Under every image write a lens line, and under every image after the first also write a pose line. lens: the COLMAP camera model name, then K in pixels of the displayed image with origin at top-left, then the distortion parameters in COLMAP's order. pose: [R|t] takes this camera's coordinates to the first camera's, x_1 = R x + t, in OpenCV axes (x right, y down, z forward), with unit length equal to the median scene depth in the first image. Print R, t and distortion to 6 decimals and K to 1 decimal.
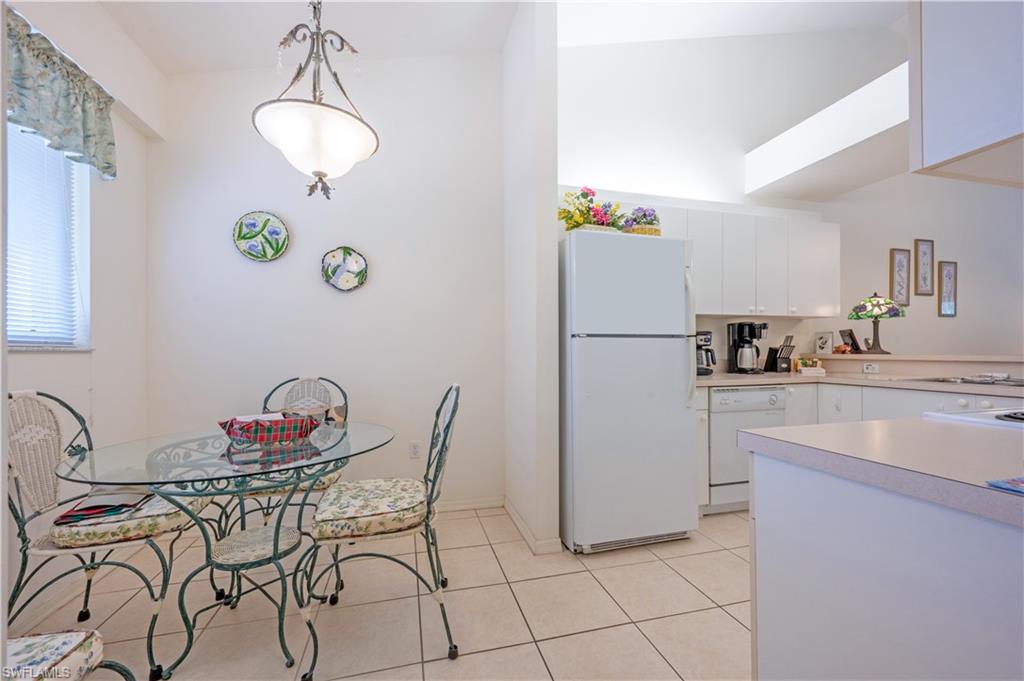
lens RADIAL K [[424.2, 0, 507.1], [0, 424.2, 352.5], [0, 0, 1]] dist [-0.000548, 0.001312]
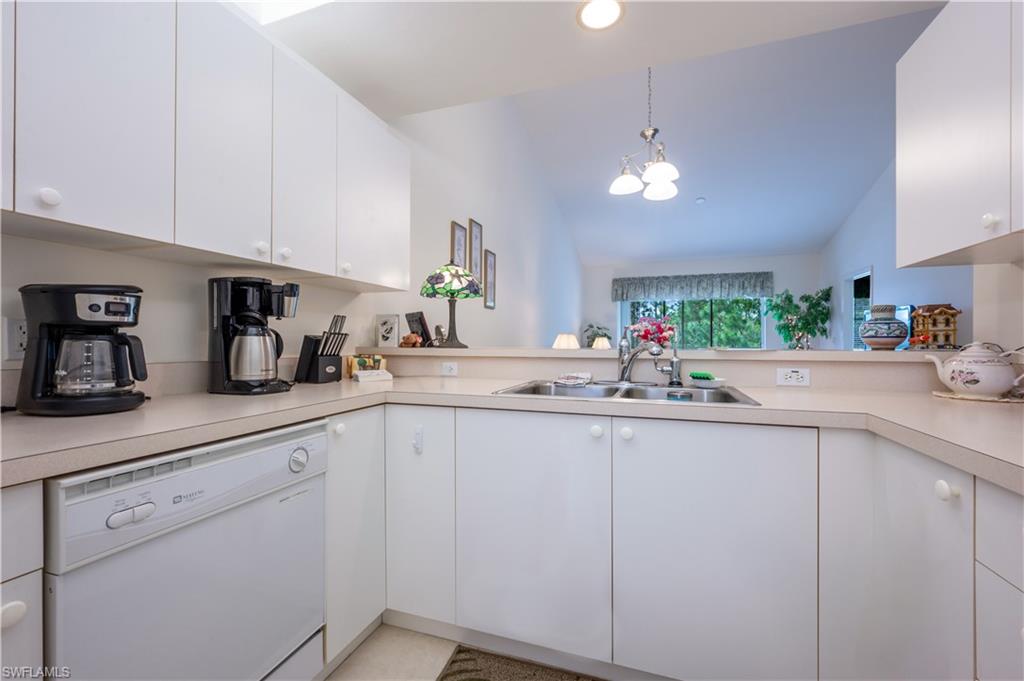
lens RADIAL K [[424.2, 0, 515.8], [0, 424.2, 342.0], [0, 0, 1]] dist [-0.000548, 0.001312]
pose [[0.569870, 0.007267, 0.821703, 0.355424], [-0.003187, 0.999973, -0.006633, -0.001638], [-0.821729, 0.001162, 0.569877, 0.514361]]
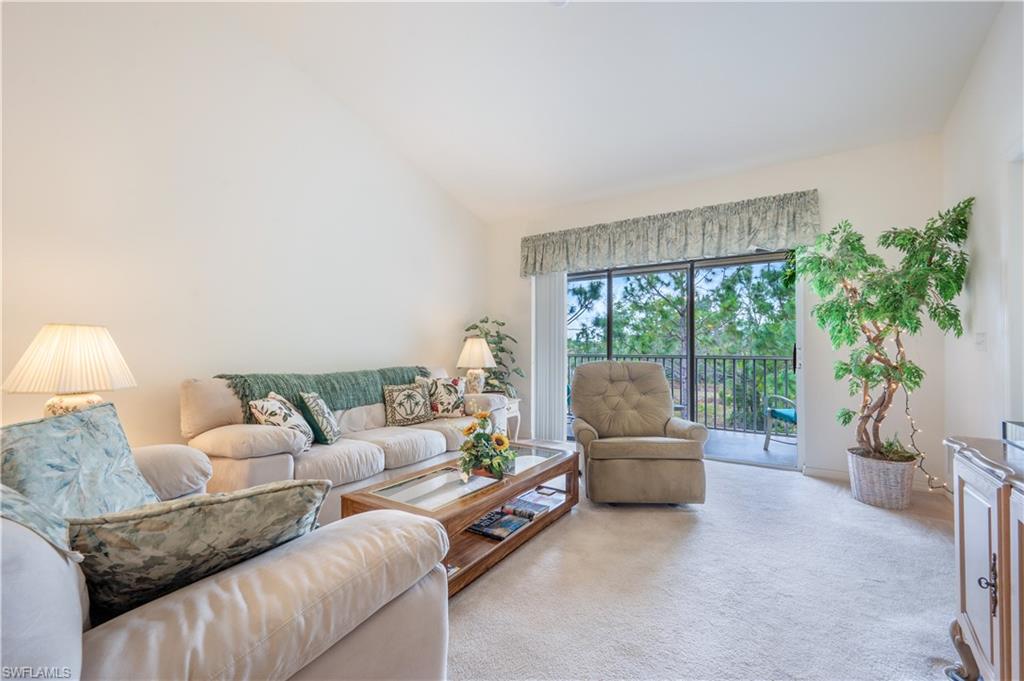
lens RADIAL K [[424.2, 0, 512.7], [0, 424.2, 341.5], [0, 0, 1]] dist [-0.000548, 0.001312]
pose [[0.750103, 0.017333, 0.661094, 1.818746], [-0.003204, 0.999740, -0.022576, -0.007300], [-0.661313, 0.014816, 0.749964, 0.401647]]
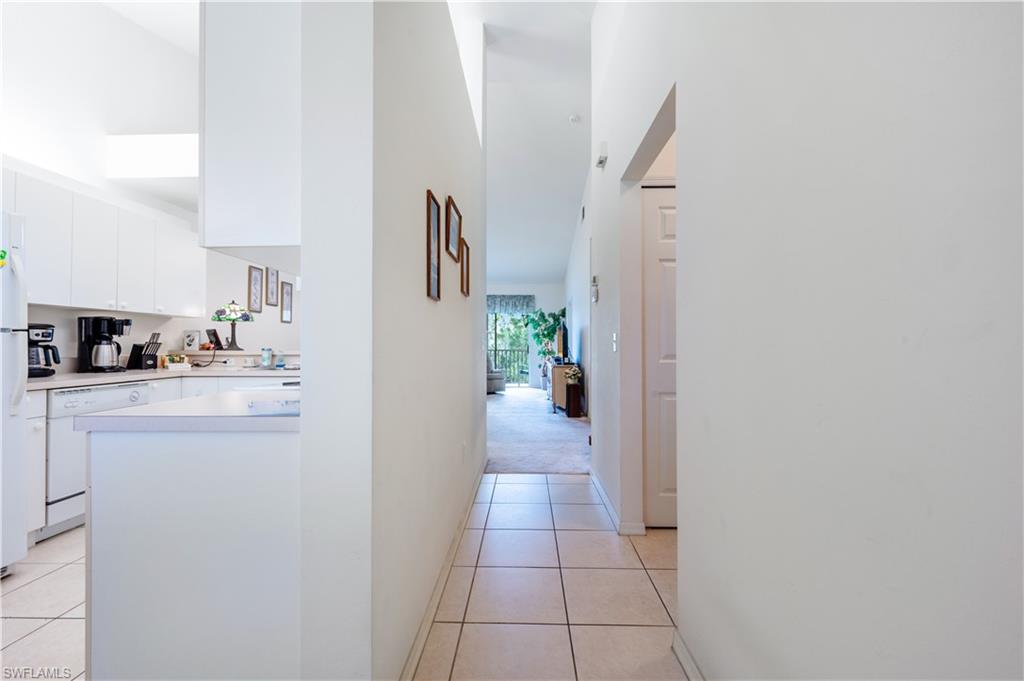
lens RADIAL K [[424.2, 0, 516.3], [0, 424.2, 340.6], [0, 0, 1]] dist [-0.000548, 0.001312]
pose [[0.296833, 0.016568, 0.954786, -0.058266], [0.000711, 0.999845, -0.017571, -0.002386], [-0.954929, 0.005895, 0.296776, -0.143910]]
